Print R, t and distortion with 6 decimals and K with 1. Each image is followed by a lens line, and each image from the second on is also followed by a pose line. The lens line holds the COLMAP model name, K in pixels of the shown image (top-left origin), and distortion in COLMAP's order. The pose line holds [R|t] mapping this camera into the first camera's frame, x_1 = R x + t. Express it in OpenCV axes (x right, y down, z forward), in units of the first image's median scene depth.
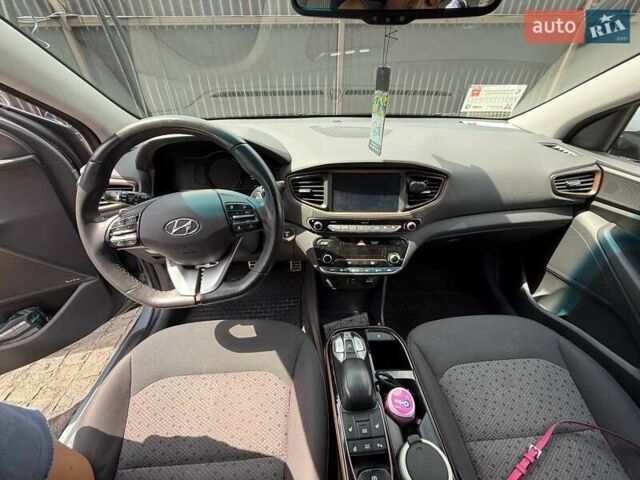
lens RADIAL K [[259.2, 0, 321.6], [0, 259.2, 240.7], [0, 0, 1]] dist [0.001028, 0.000635]
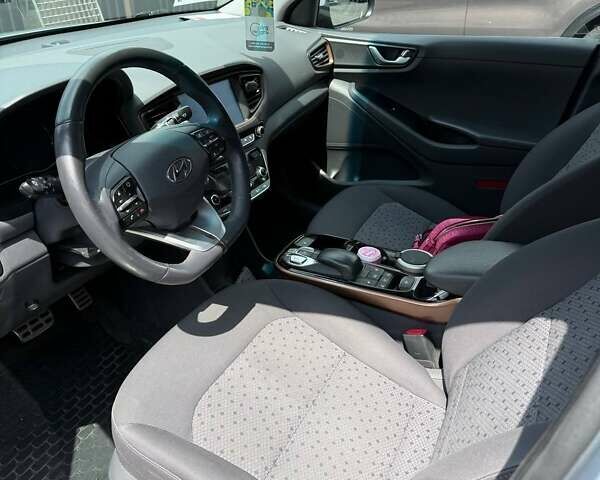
lens RADIAL K [[572.6, 0, 300.3], [0, 572.6, 242.7], [0, 0, 1]] dist [0.071114, 0.000000]
pose [[0.507035, -0.421335, 0.751926, -1.165485], [0.474565, 0.864708, 0.164525, 0.017074], [-0.719516, 0.273417, 0.638388, -0.264147]]
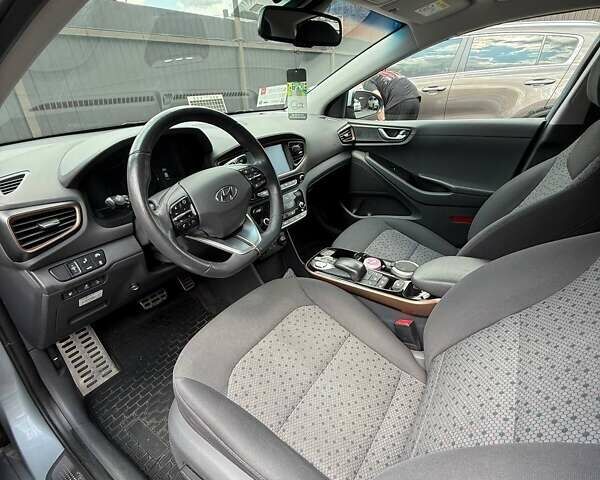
lens RADIAL K [[322.1, 0, 296.7], [0, 322.1, 239.9], [0, 0, 1]] dist [0.000748, 0.001442]
pose [[0.624205, -0.362985, 0.691816, -0.892858], [0.457266, 0.887737, 0.053204, 0.120827], [-0.633463, 0.283133, 0.720111, -0.115827]]
